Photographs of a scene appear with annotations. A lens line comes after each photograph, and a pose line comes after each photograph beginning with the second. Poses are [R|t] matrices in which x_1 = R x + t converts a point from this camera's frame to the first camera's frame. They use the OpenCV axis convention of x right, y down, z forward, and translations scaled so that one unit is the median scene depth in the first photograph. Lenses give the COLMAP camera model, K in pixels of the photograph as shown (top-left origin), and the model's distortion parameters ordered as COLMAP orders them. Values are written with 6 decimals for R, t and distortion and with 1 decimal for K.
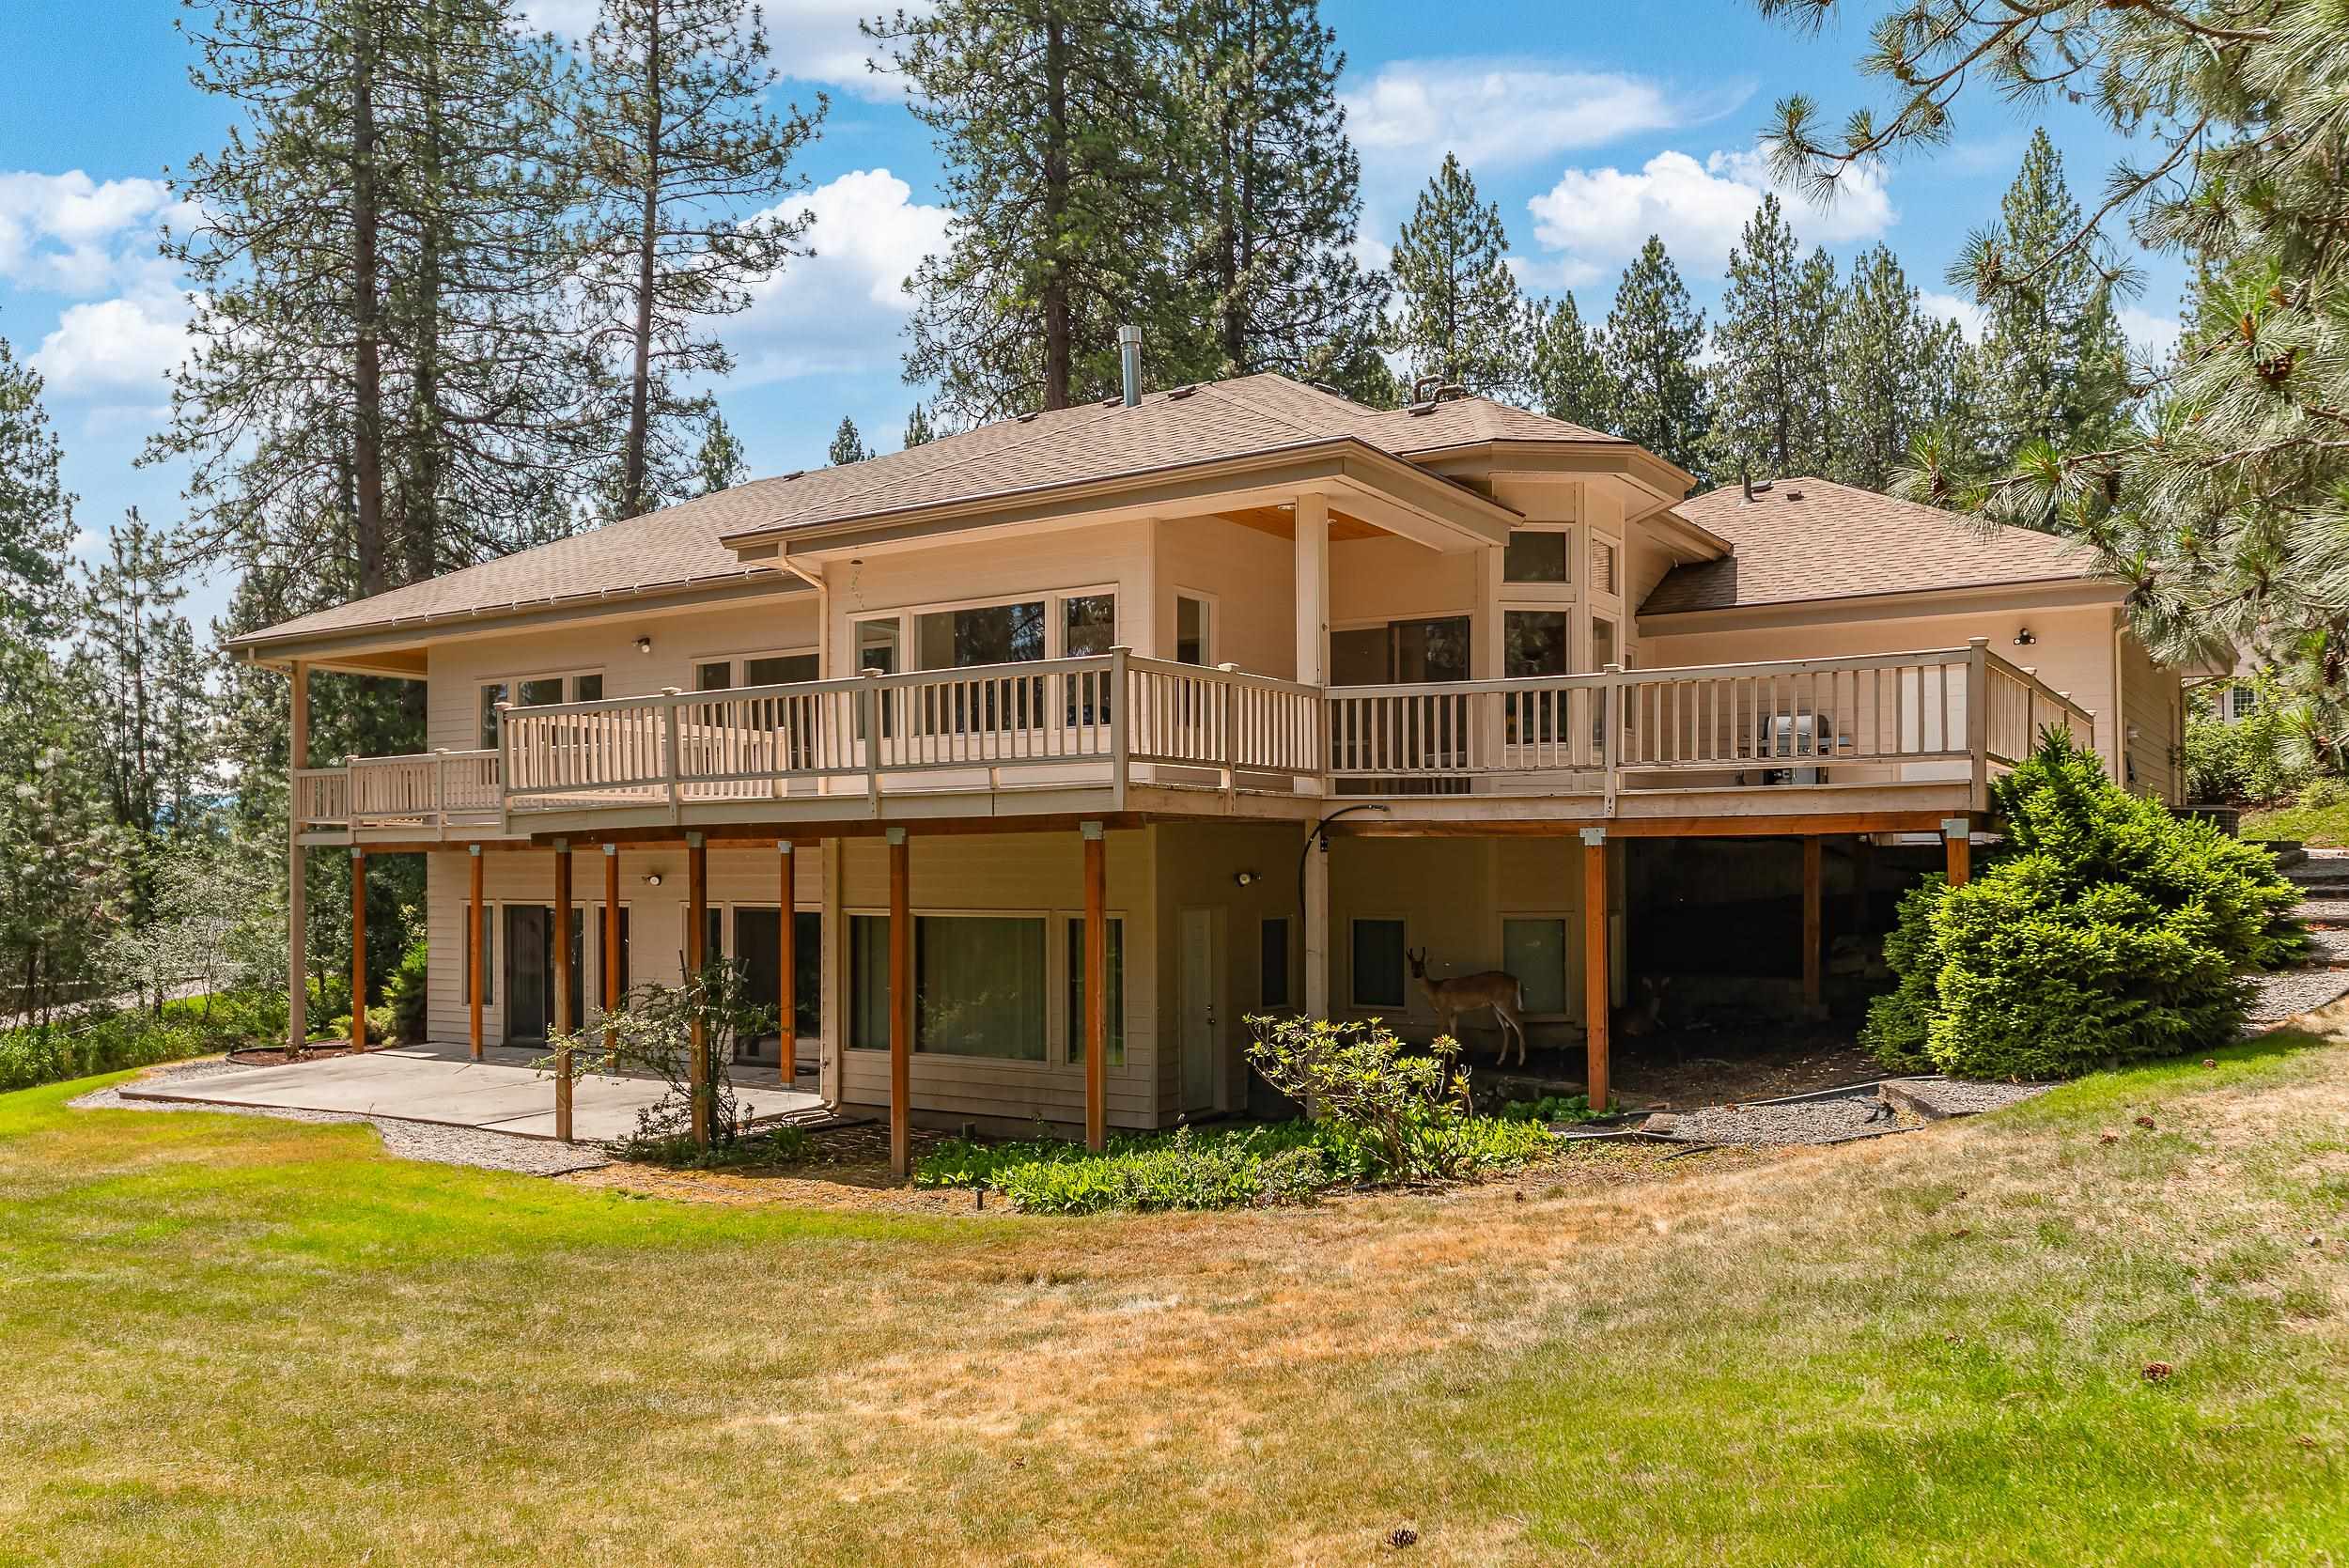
lens RADIAL K [[1717.9, 0, 1176.3], [0, 1717.9, 859.1], [0, 0, 1]] dist [0.013349, 0.001185]
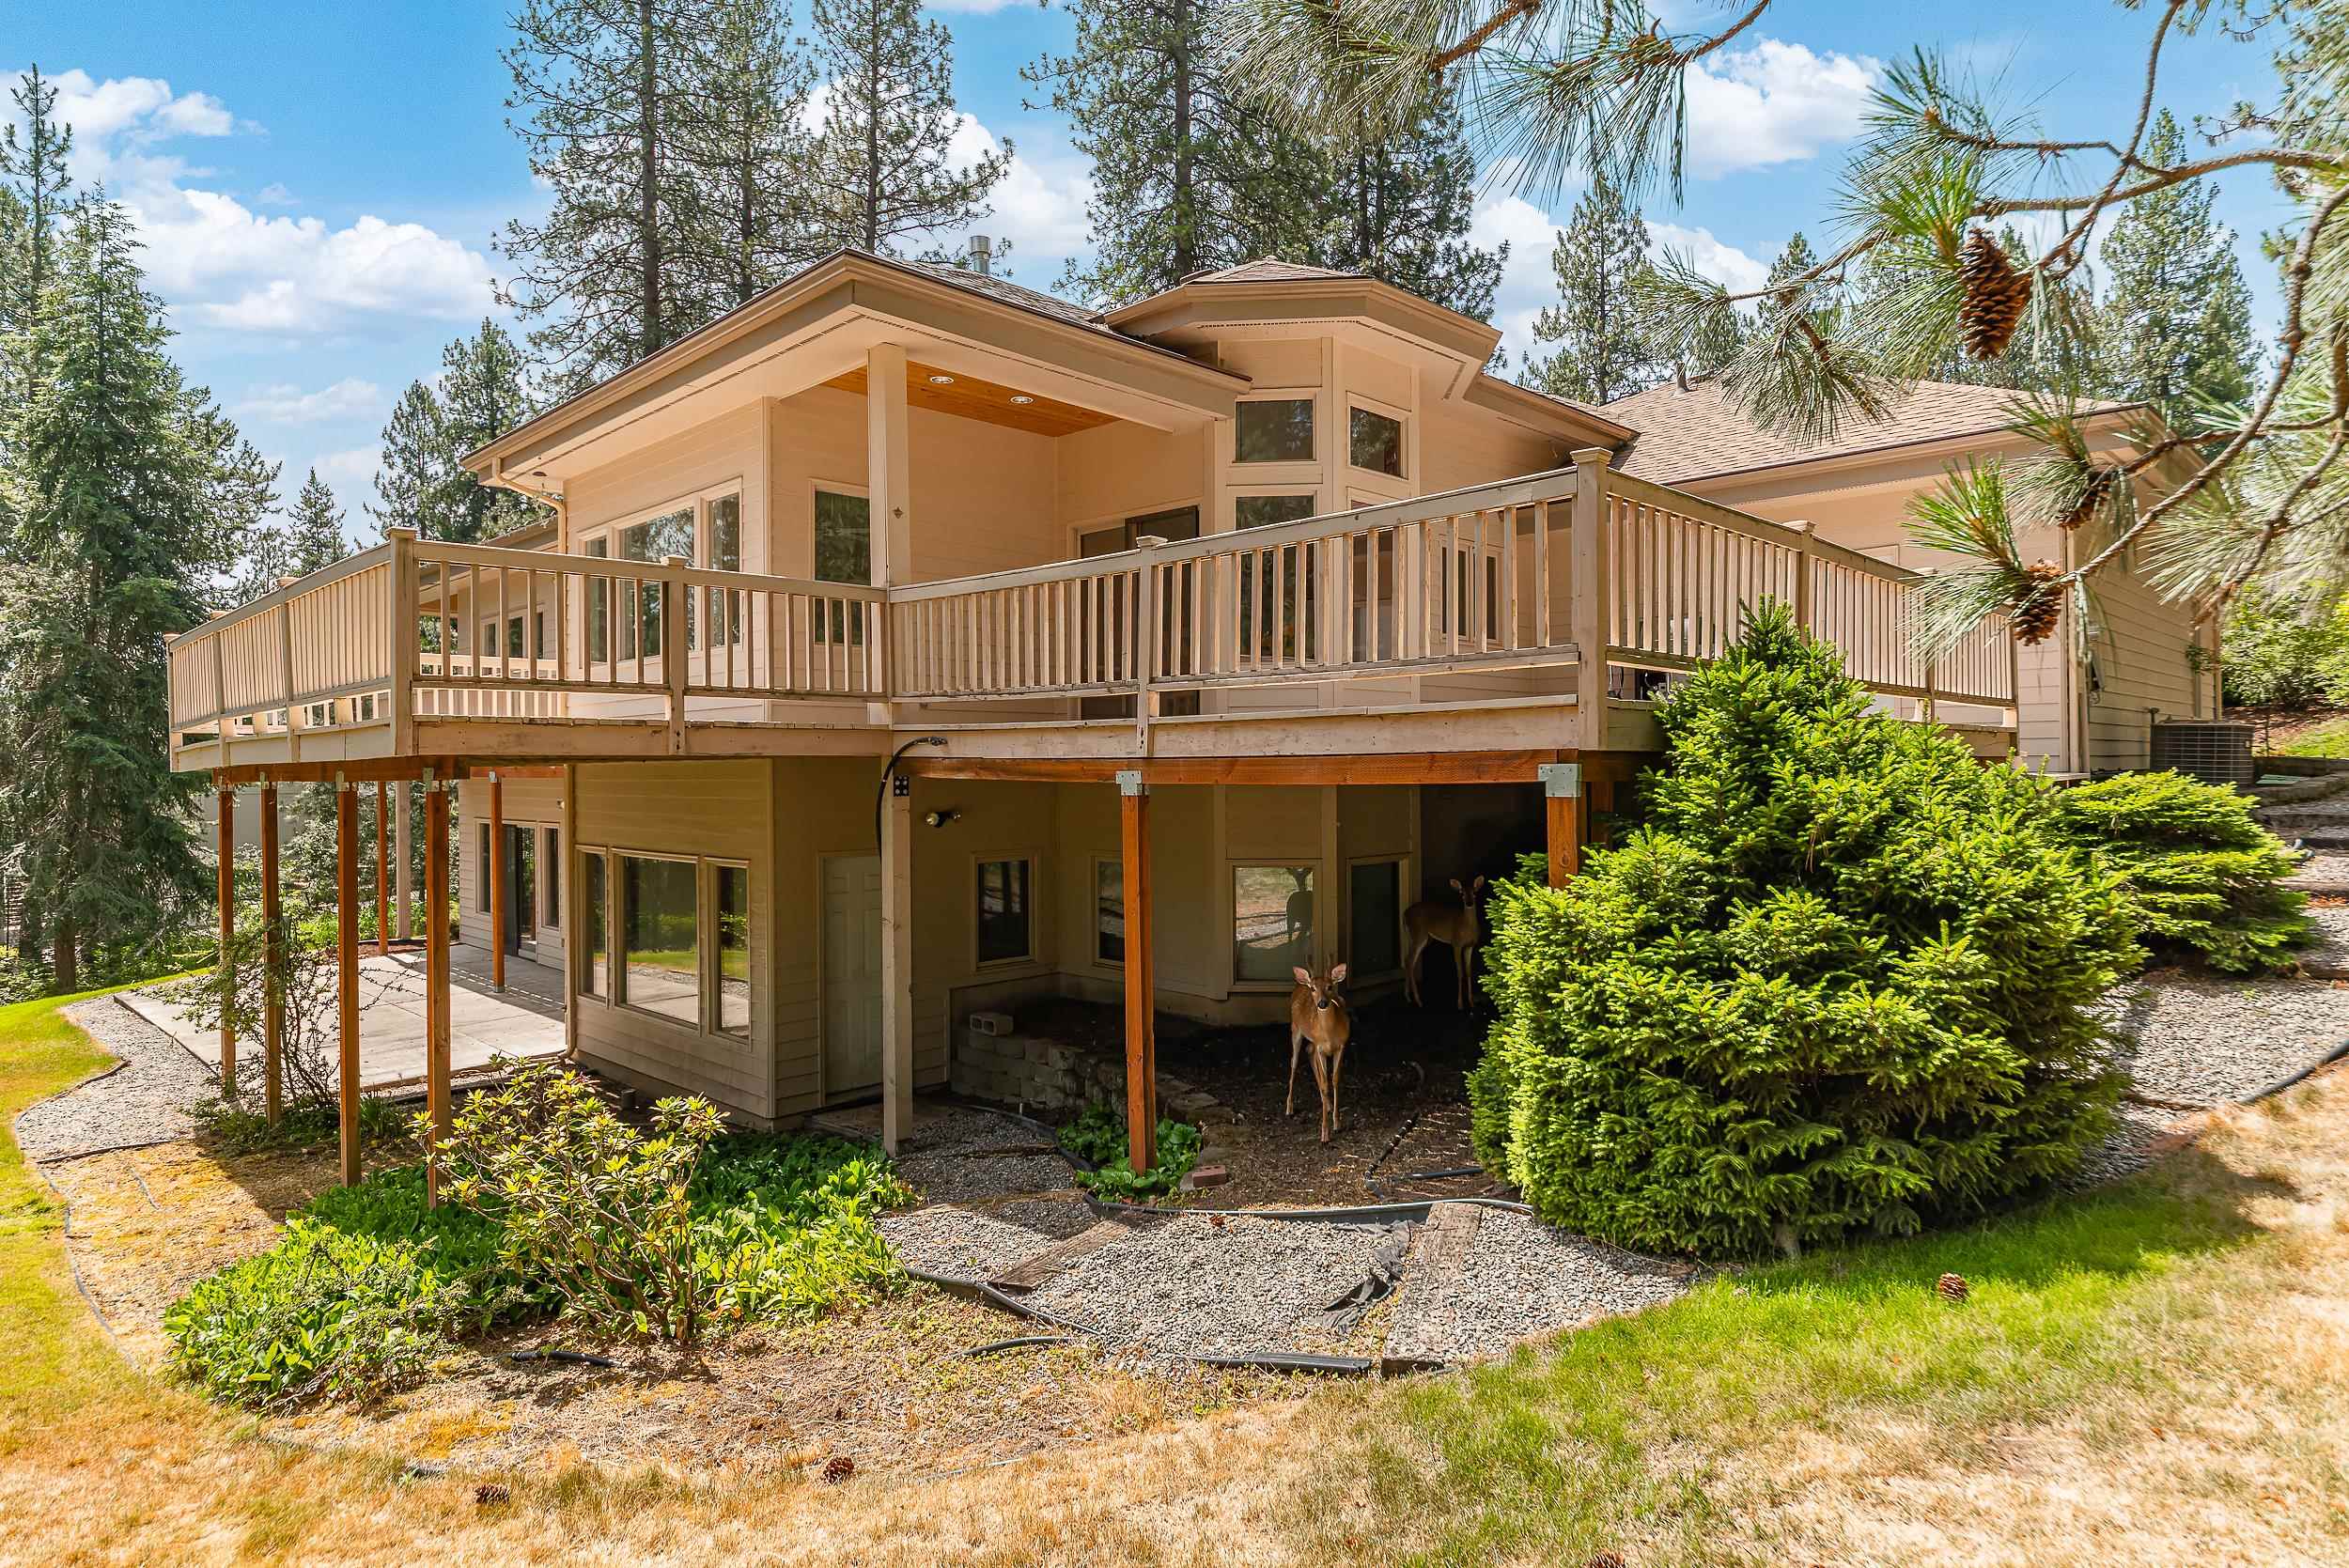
lens RADIAL K [[1302.3, 0, 1174.5], [0, 1302.3, 784.0], [0, 0, 1]] dist [0.000991, 0.000435]
pose [[0.982406, -0.001606, -0.186751, 0.329638], [0.005252, 0.999805, 0.019029, -0.020750], [0.186684, -0.019675, 0.982223, 0.440029]]
